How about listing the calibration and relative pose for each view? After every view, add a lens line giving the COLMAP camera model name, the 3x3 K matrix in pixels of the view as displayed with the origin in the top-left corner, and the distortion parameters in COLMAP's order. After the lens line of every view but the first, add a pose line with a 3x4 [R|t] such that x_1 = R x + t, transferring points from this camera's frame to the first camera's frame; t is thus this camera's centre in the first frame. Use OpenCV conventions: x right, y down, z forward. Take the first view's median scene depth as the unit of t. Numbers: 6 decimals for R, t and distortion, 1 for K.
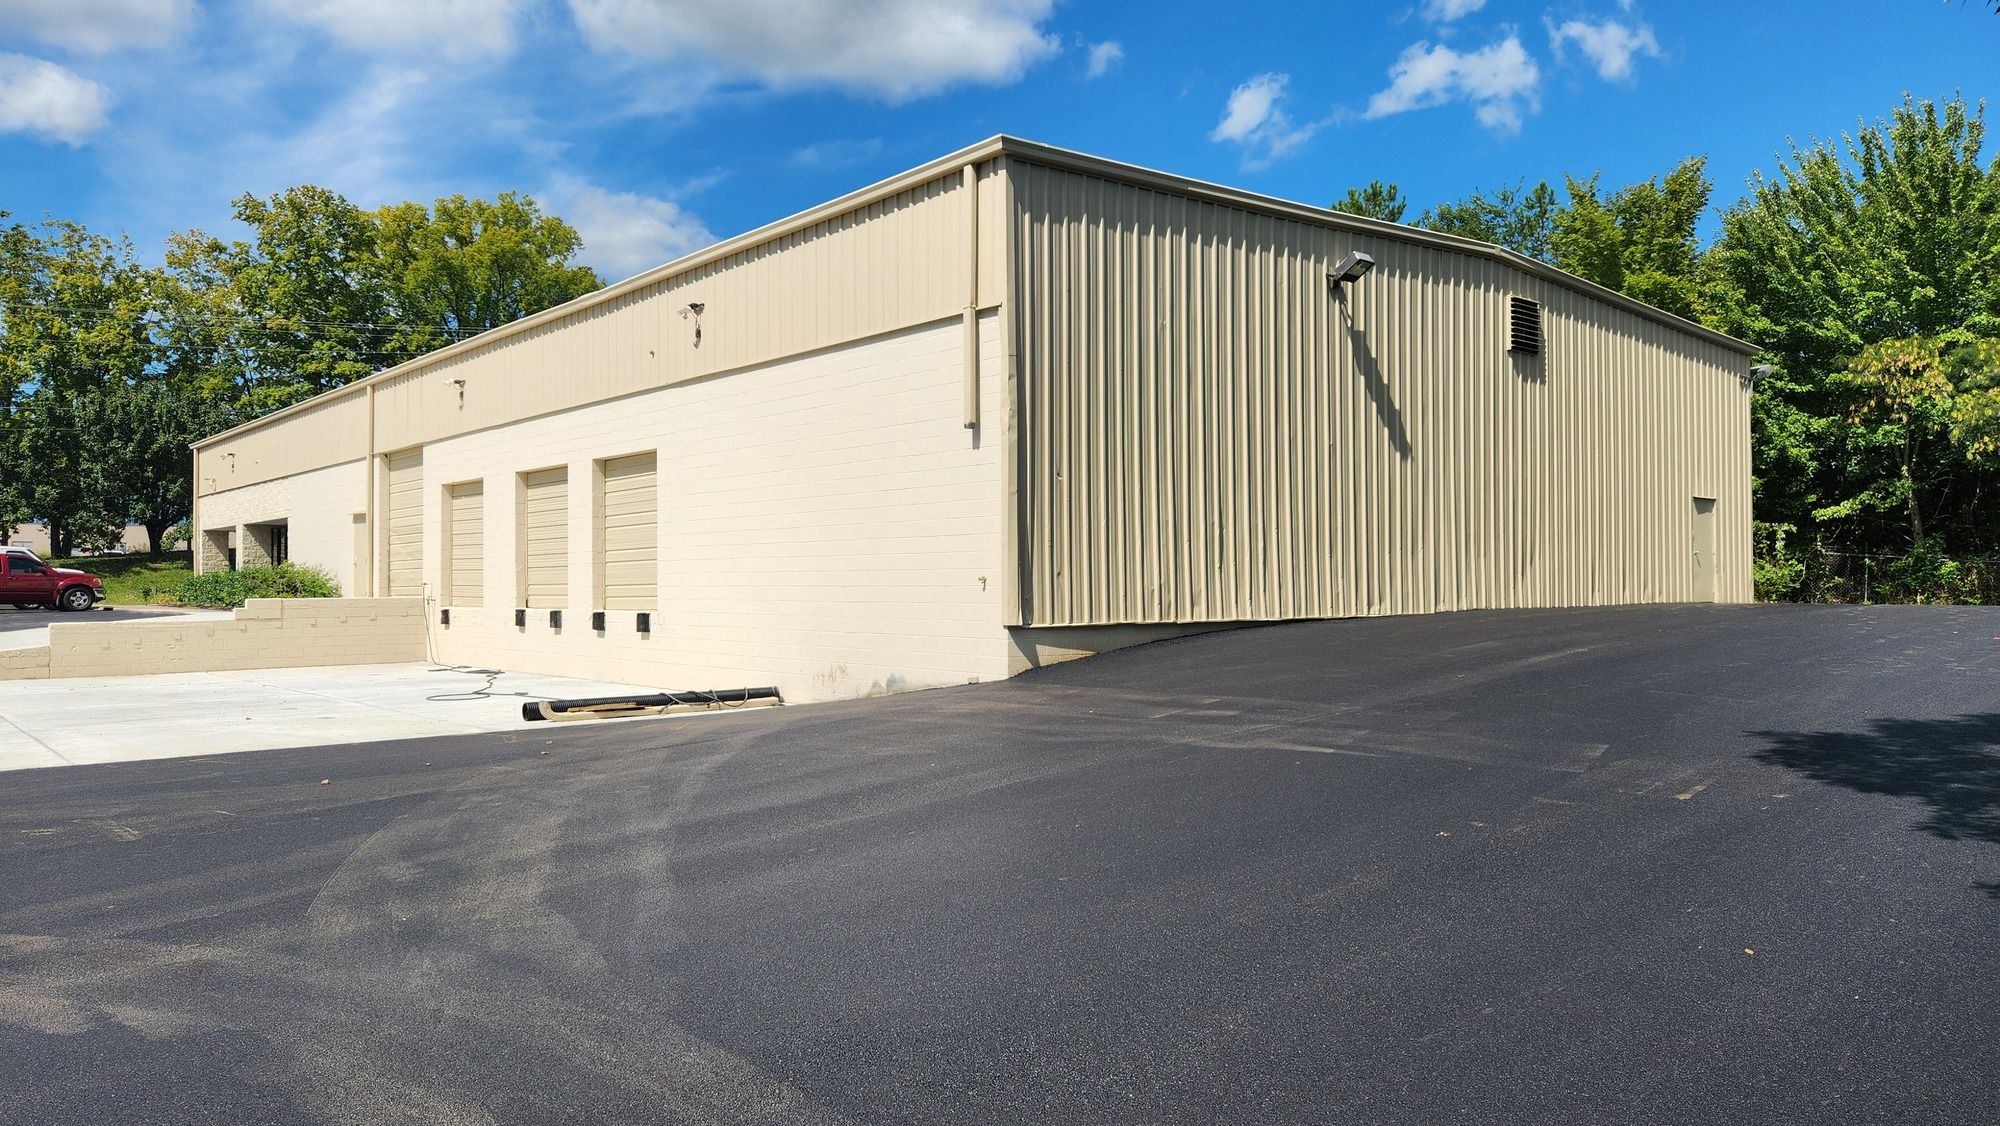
lens RADIAL K [[1328.4, 0, 1000.0], [0, 1328.4, 563.0], [0, 0, 1]] dist [0.098367, -0.088435]
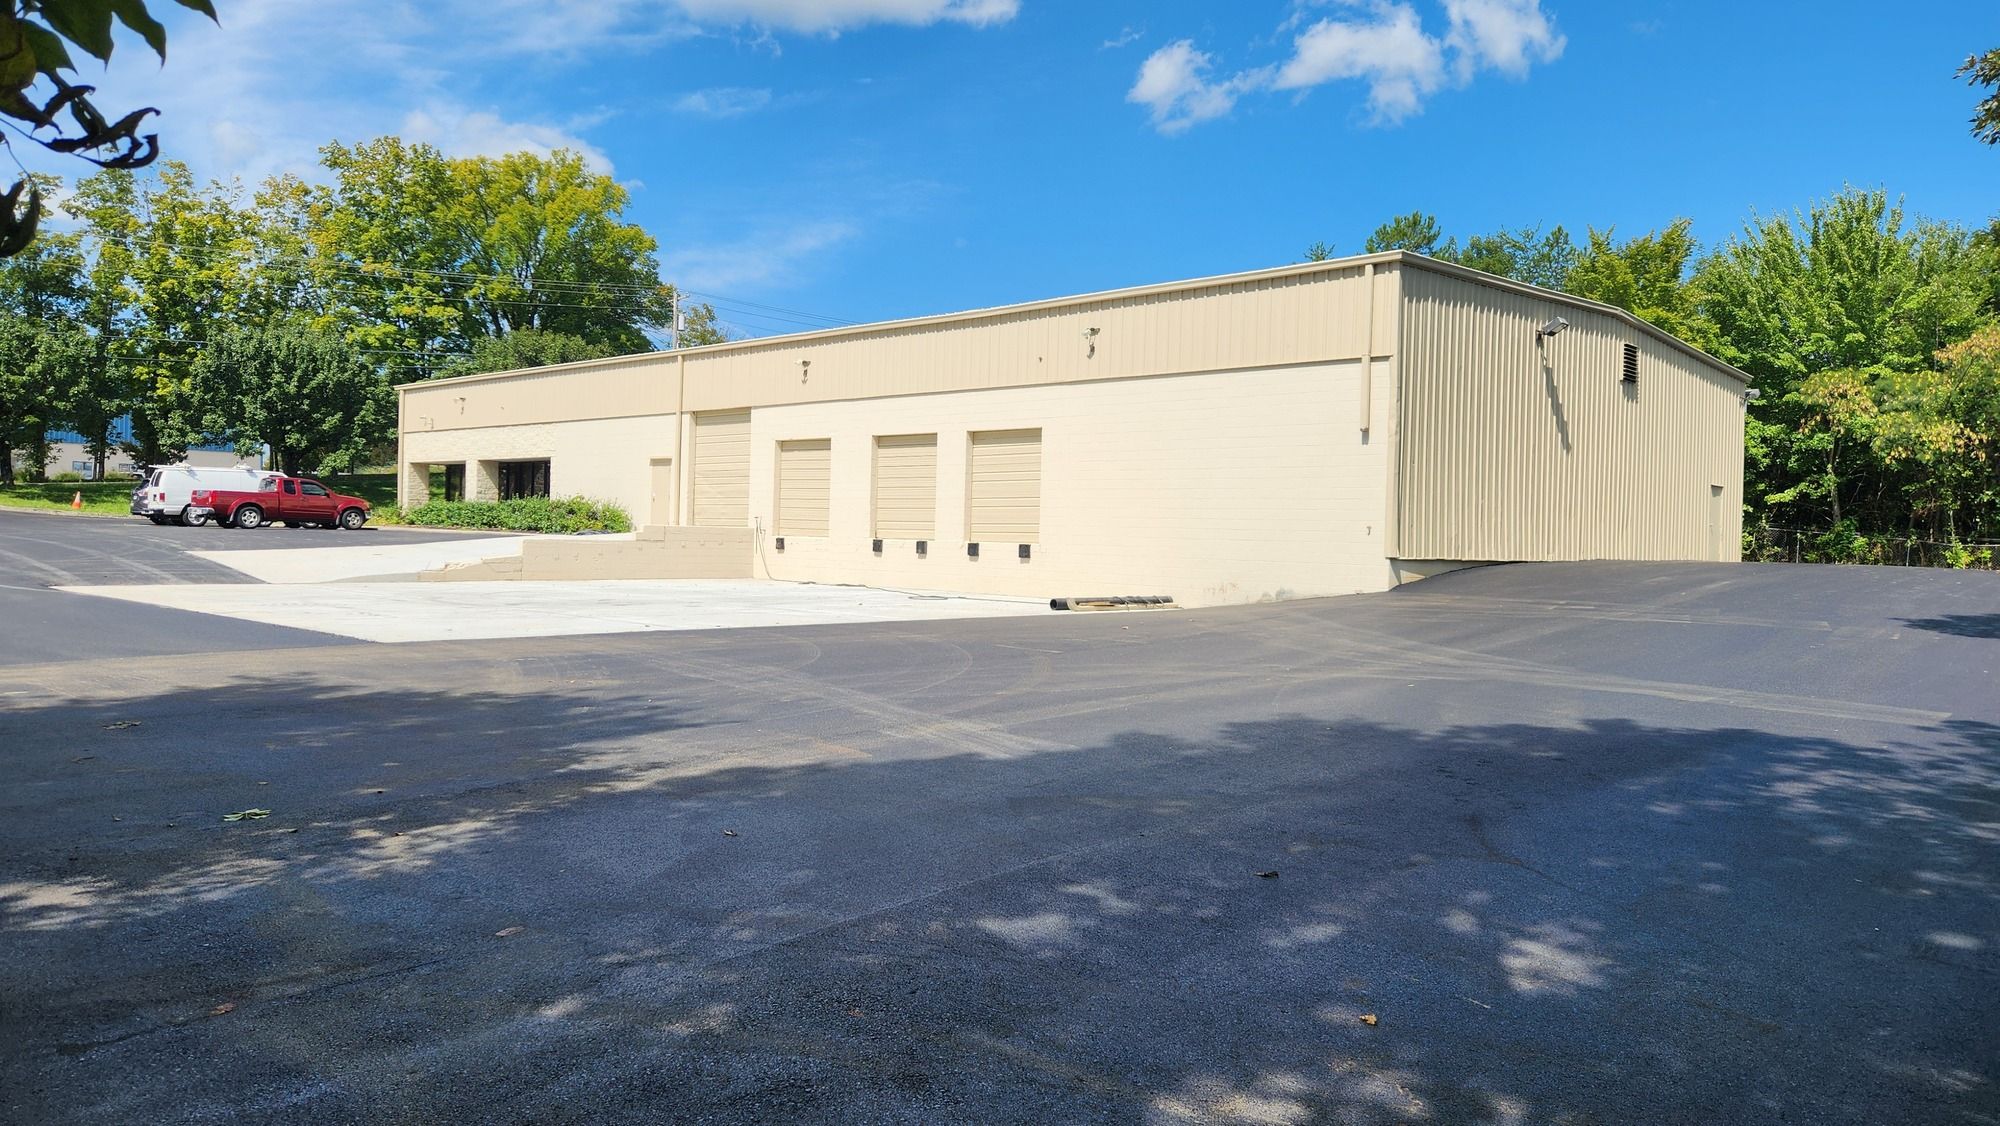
lens RADIAL K [[1325.6, 0, 1014.6], [0, 1325.6, 544.8], [0, 0, 1]] dist [0.097524, -0.080000]
pose [[0.993898, 0.030881, 0.105895, -0.289433], [-0.033264, 0.999230, 0.020812, 0.006520], [-0.105171, -0.024208, 0.994159, -0.257547]]
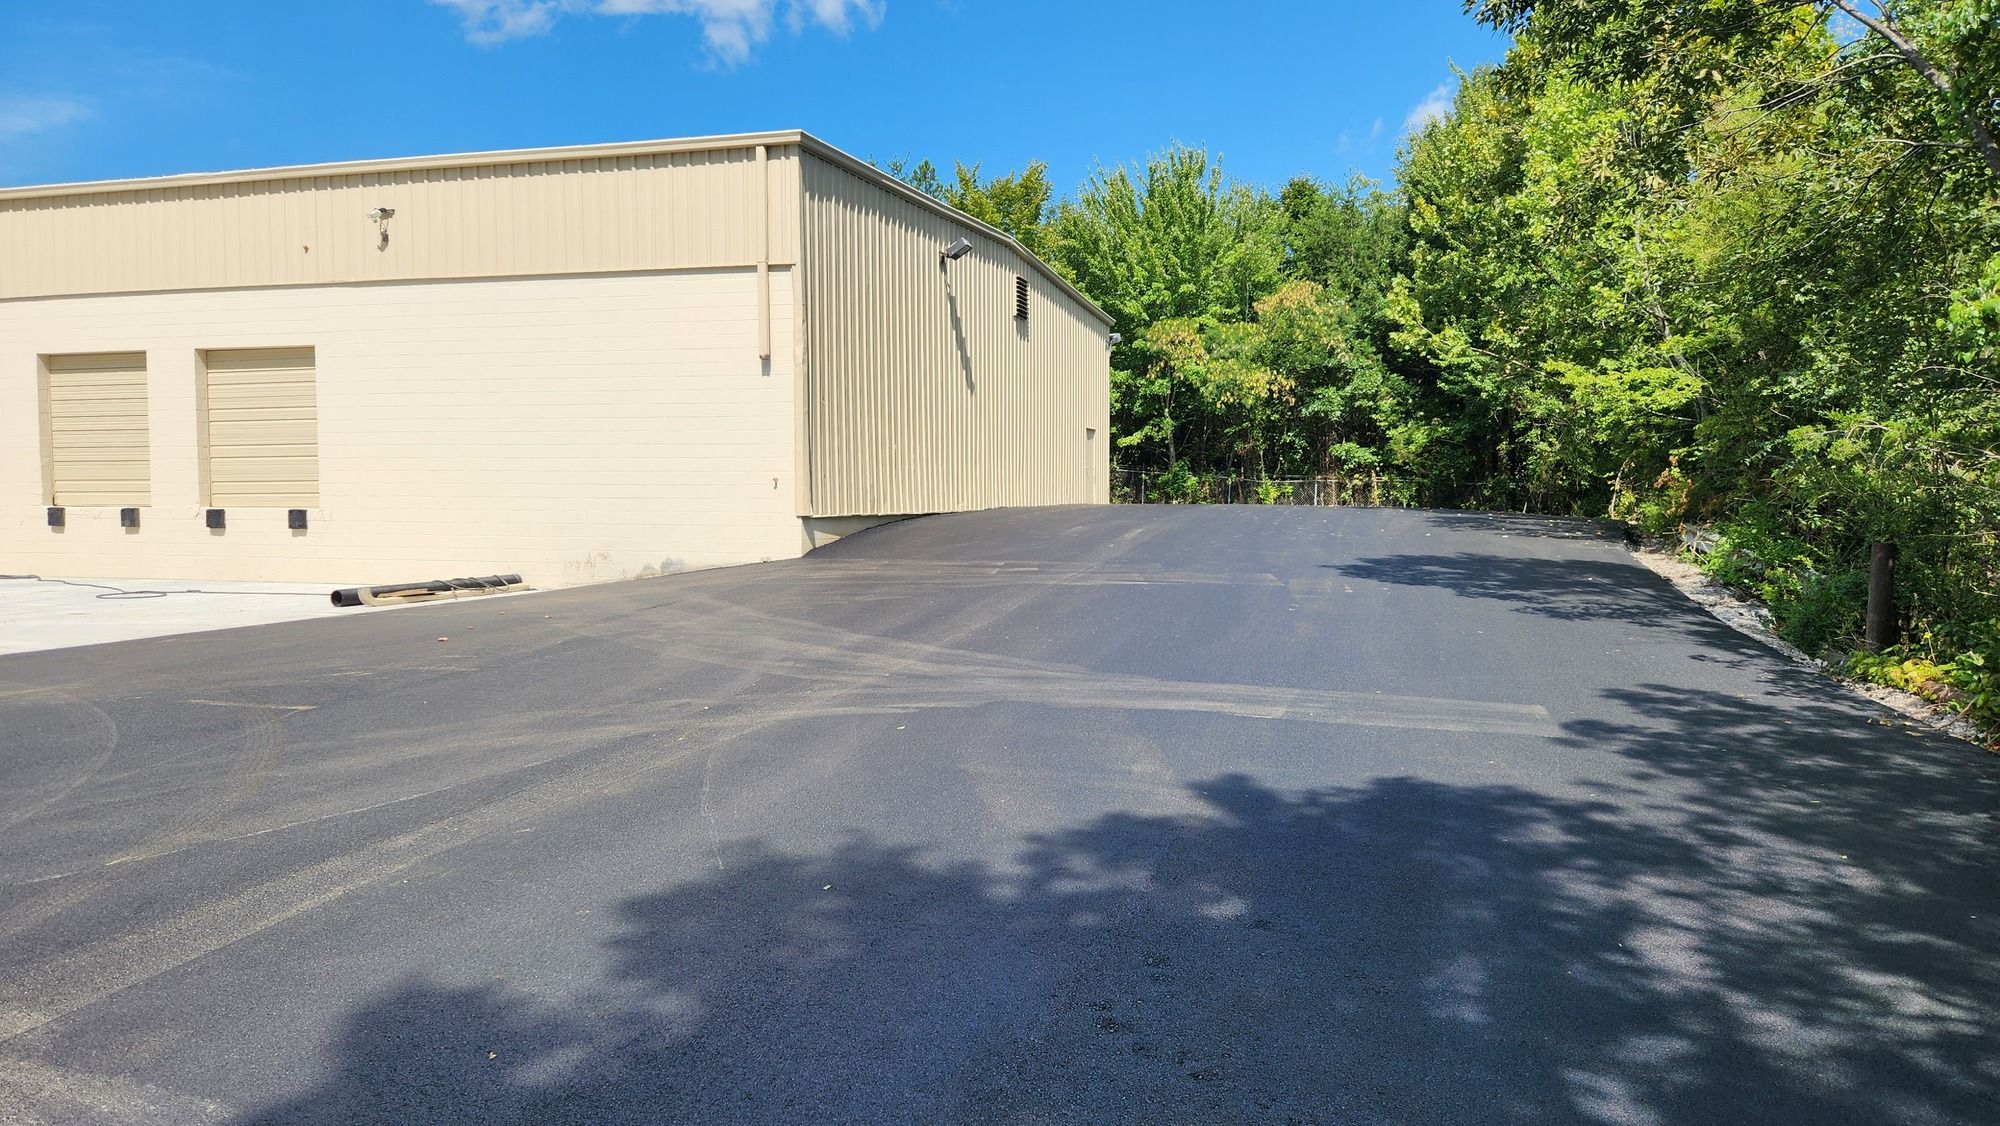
lens RADIAL K [[1328.4, 0, 1000.0], [0, 1328.4, 563.0], [0, 0, 1]] dist [0.098367, -0.088435]
pose [[0.845516, -0.021963, 0.533498, -0.248566], [-0.014037, 0.997894, 0.063327, 0.003787], [-0.533765, -0.061033, 0.843427, -0.095565]]
